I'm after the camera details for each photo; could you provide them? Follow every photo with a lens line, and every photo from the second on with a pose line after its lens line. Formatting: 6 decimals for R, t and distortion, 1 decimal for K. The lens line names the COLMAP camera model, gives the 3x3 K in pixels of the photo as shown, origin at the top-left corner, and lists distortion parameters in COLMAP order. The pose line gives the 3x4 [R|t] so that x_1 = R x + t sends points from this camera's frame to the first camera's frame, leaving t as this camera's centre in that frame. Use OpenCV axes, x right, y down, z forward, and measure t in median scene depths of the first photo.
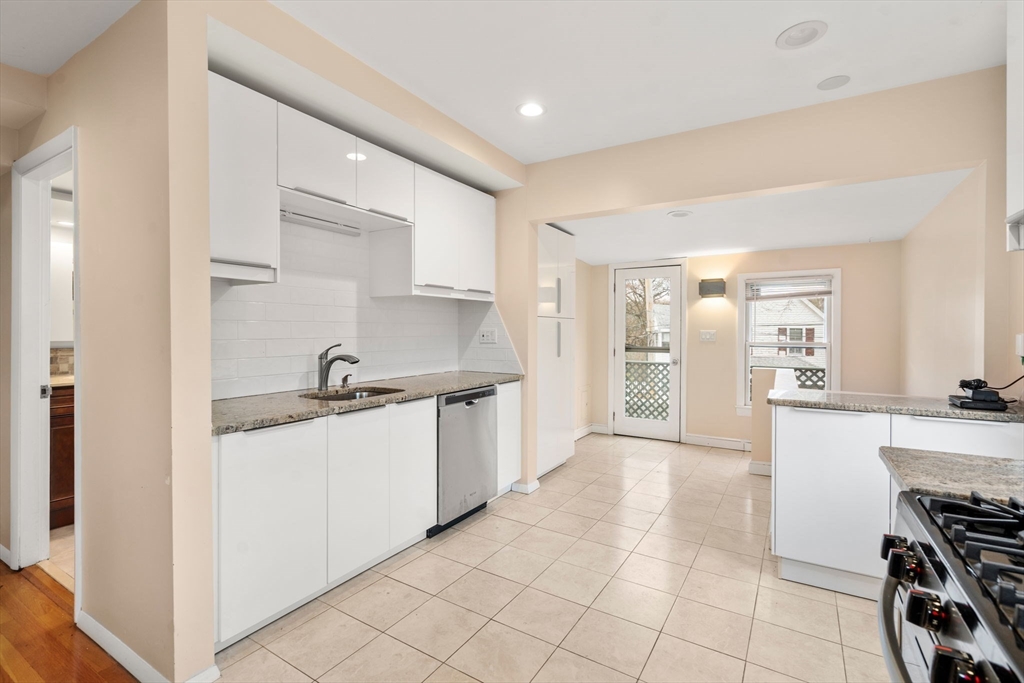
lens RADIAL K [[471.1, 0, 510.4], [0, 471.1, 334.7], [0, 0, 1]] dist [0.001327, 0.000312]
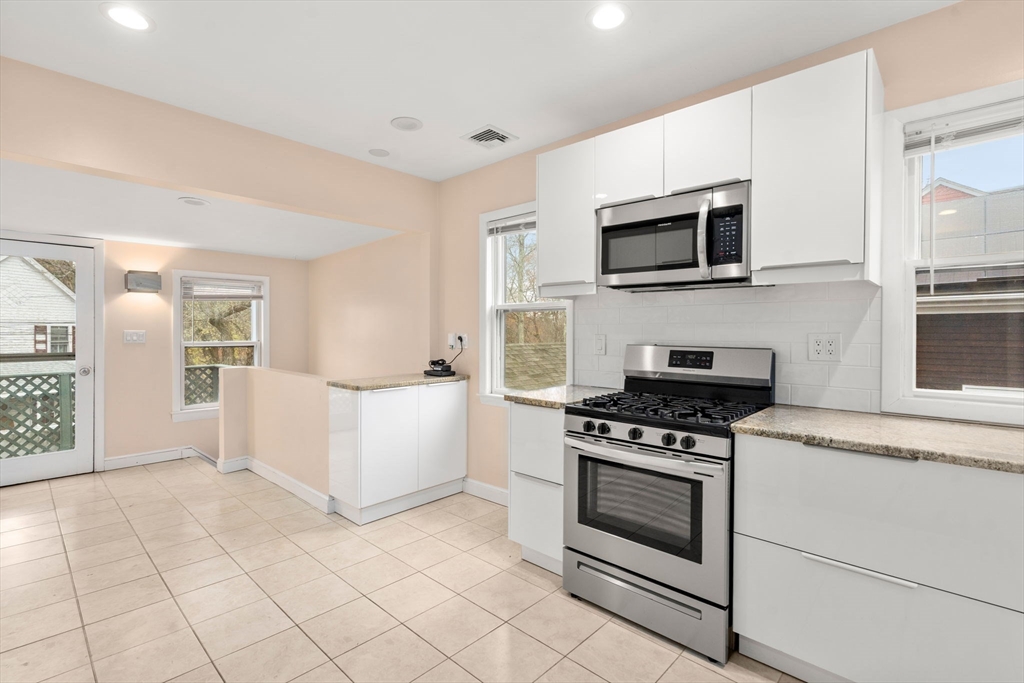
lens RADIAL K [[471.1, 0, 510.4], [0, 471.1, 334.7], [0, 0, 1]] dist [0.001327, 0.000312]
pose [[0.205905, -0.010756, 0.978513, -0.312611], [0.006310, 0.999933, 0.009663, -0.006161], [-0.978552, 0.004184, 0.205959, 0.177602]]
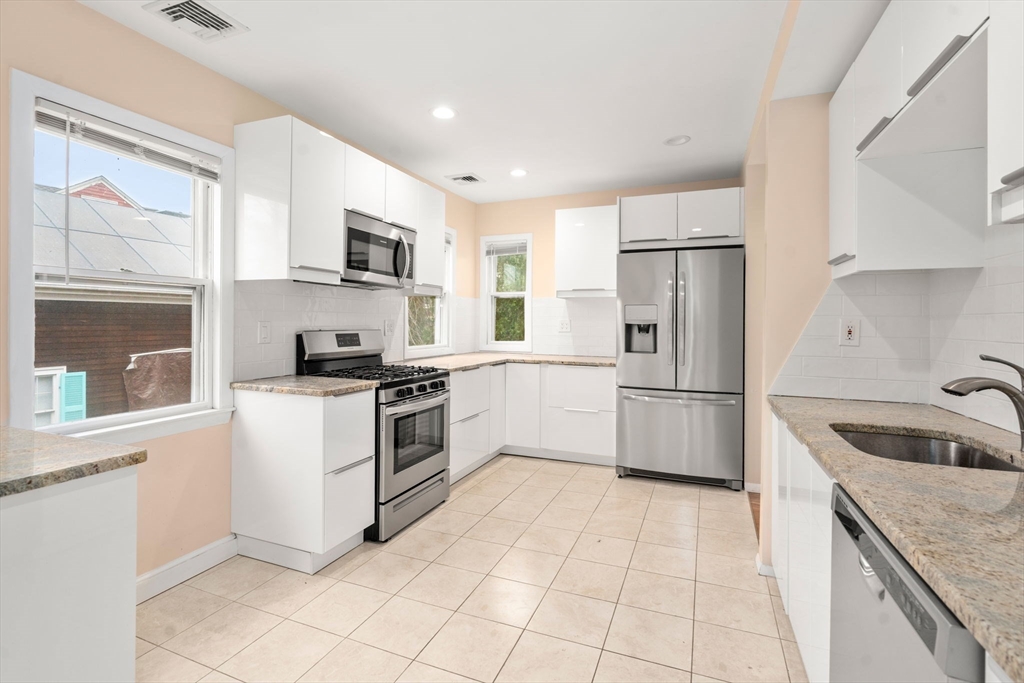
lens RADIAL K [[480.5, 0, 509.9], [0, 480.5, 319.5], [0, 0, 1]] dist [-0.001021, -0.000269]
pose [[-0.988168, -0.009748, -0.153065, 0.122448], [-0.010561, 0.999934, 0.004503, -0.008115], [0.153011, 0.006066, -0.988206, 0.829501]]
